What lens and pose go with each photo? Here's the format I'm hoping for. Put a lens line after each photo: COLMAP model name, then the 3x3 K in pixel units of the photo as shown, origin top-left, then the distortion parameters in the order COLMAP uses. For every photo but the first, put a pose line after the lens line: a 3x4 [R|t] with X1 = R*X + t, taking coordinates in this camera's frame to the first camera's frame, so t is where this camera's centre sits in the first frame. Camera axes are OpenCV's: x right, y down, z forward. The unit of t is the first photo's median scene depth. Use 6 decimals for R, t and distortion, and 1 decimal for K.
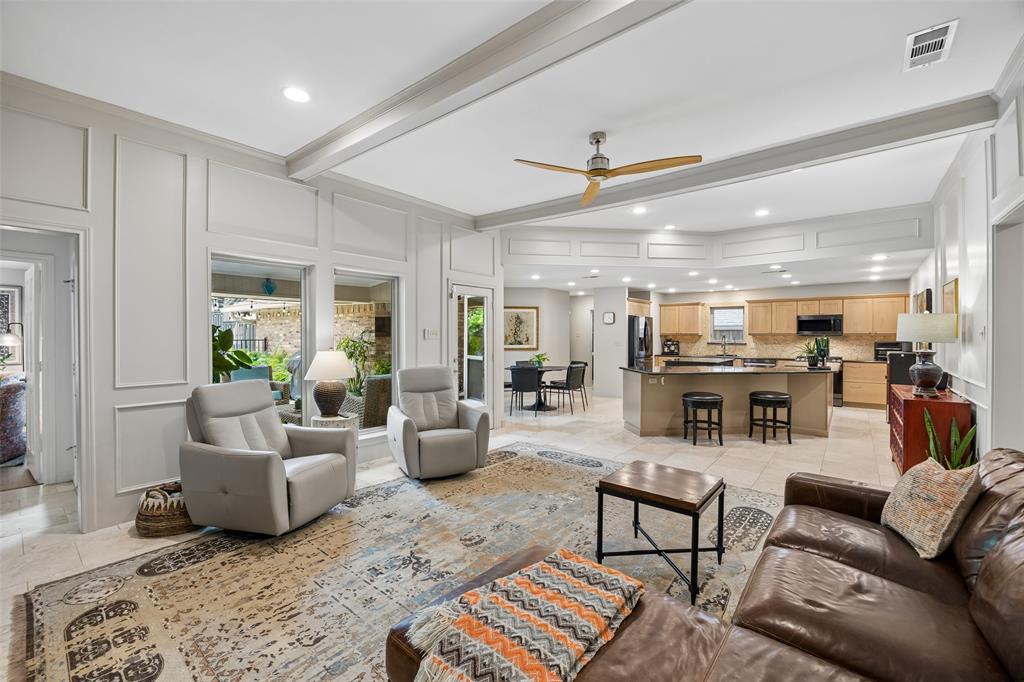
lens RADIAL K [[423.0, 0, 512.6], [0, 423.0, 336.5], [0, 0, 1]] dist [-0.015016, 0.000401]
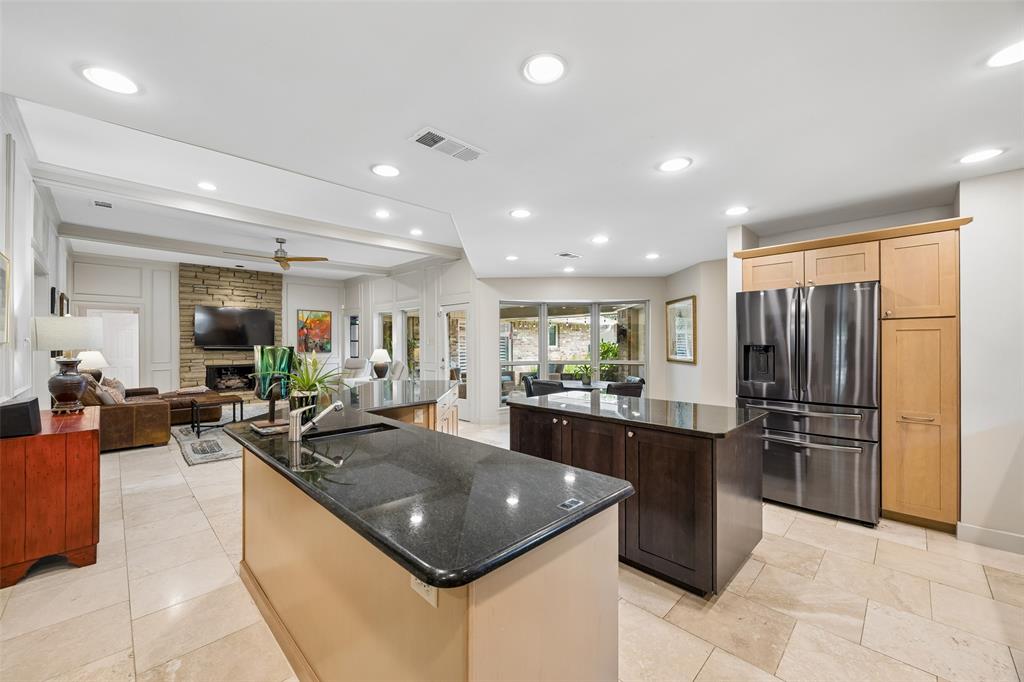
lens RADIAL K [[404.5, 0, 508.2], [0, 404.5, 343.8], [0, 0, 1]] dist [0.004321, 0.000019]
pose [[-0.110351, 0.002004, -0.993891, 0.769209], [0.000311, 0.999998, 0.001982, 0.000016], [0.993893, -0.000091, -0.110351, 0.891842]]
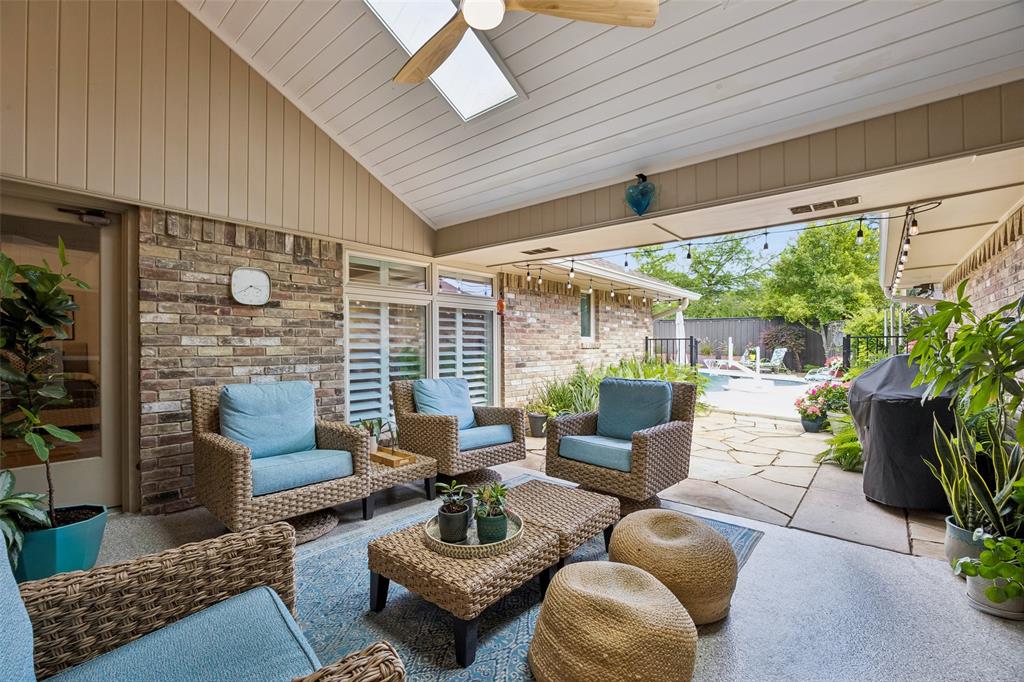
lens RADIAL K [[441.2, 0, 511.4], [0, 441.2, 344.5], [0, 0, 1]] dist [-0.017833, -0.000305]
pose [[-0.019531, 0.001287, -0.999808, -0.110678], [-0.002341, 0.999996, 0.001333, 0.025483], [0.999807, 0.002366, -0.019528, 0.761392]]
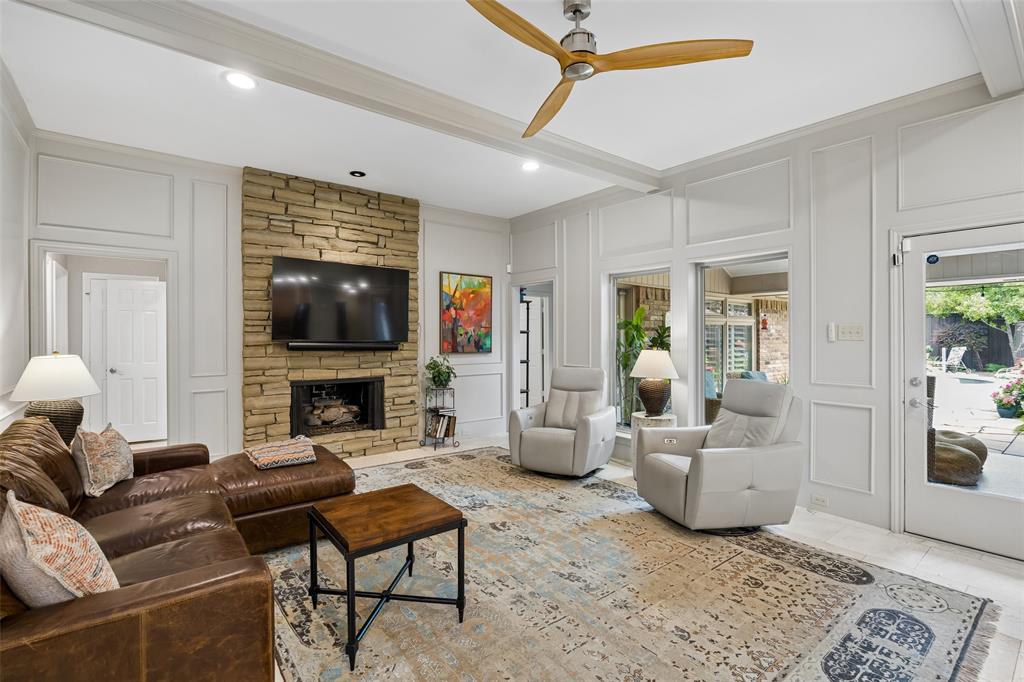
lens RADIAL K [[466.9, 0, 503.3], [0, 466.9, 338.6], [0, 0, 1]] dist [-0.017486, 0.001561]
pose [[-0.224133, 0.004985, -0.974546, 0.346253], [-0.002736, 0.999980, 0.005745, 0.000253], [0.974555, 0.003954, -0.224115, 0.417017]]
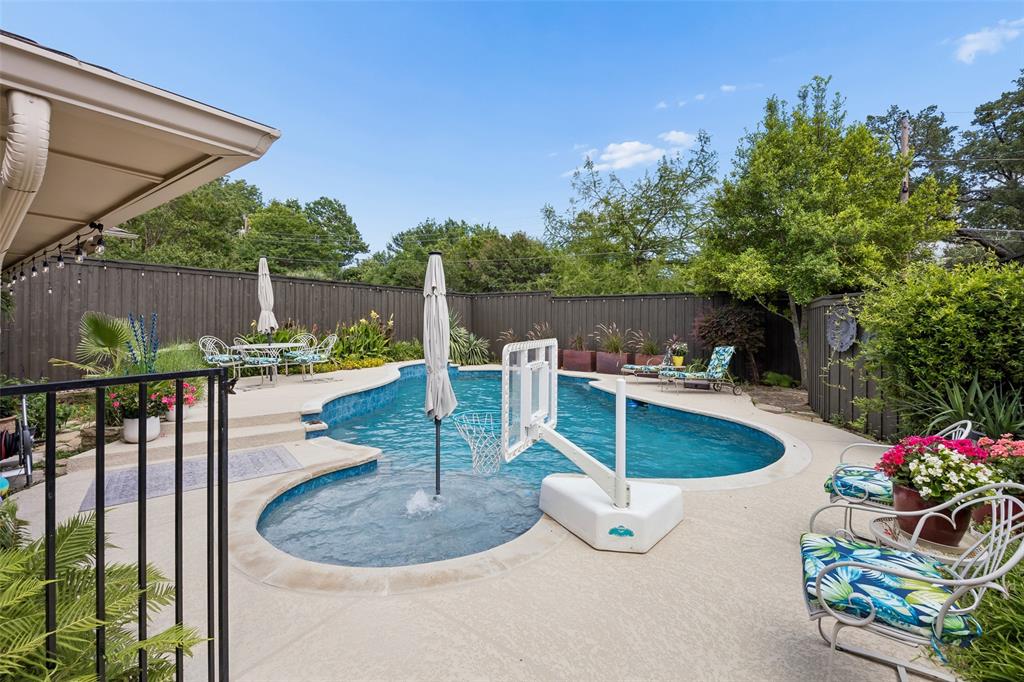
lens RADIAL K [[441.2, 0, 511.8], [0, 441.2, 325.8], [0, 0, 1]] dist [-0.017833, -0.000305]
pose [[0.063883, 0.001432, -0.997956, -0.985400], [-0.002157, 0.999997, 0.001297, -0.008604], [0.997955, 0.002070, 0.063886, 1.299887]]
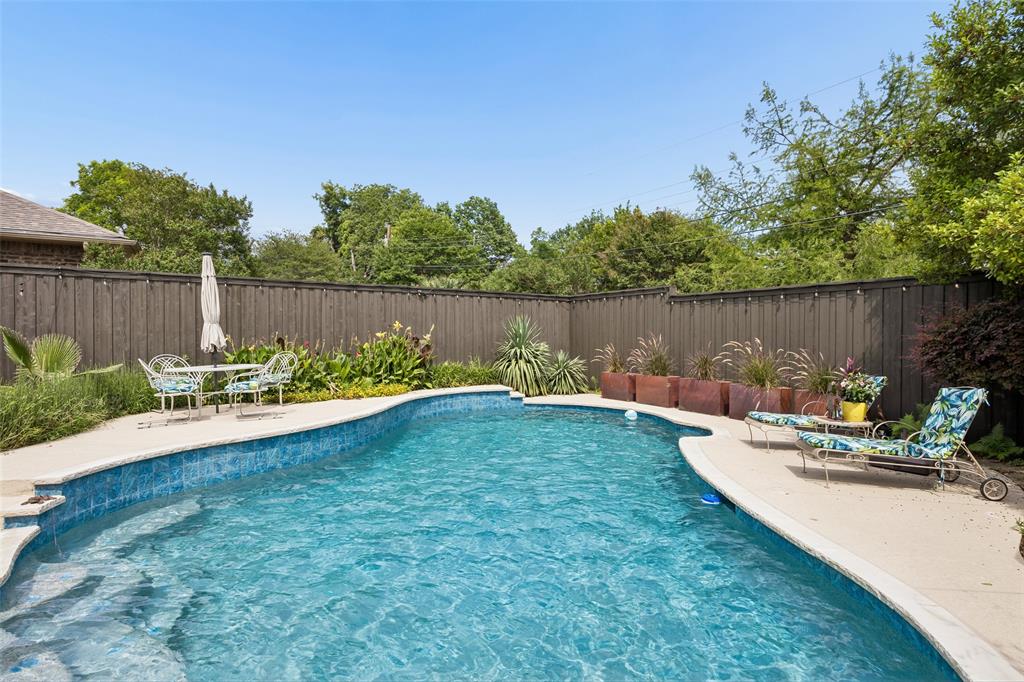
lens RADIAL K [[504.3, 0, 512.3], [0, 504.3, 341.1], [0, 0, 1]] dist [-0.001385, 0.001002]
pose [[-0.327847, 0.008452, -0.944693, -1.330804], [0.001610, 0.999964, 0.008388, -0.014779], [0.944730, 0.001229, -0.327848, 1.597141]]
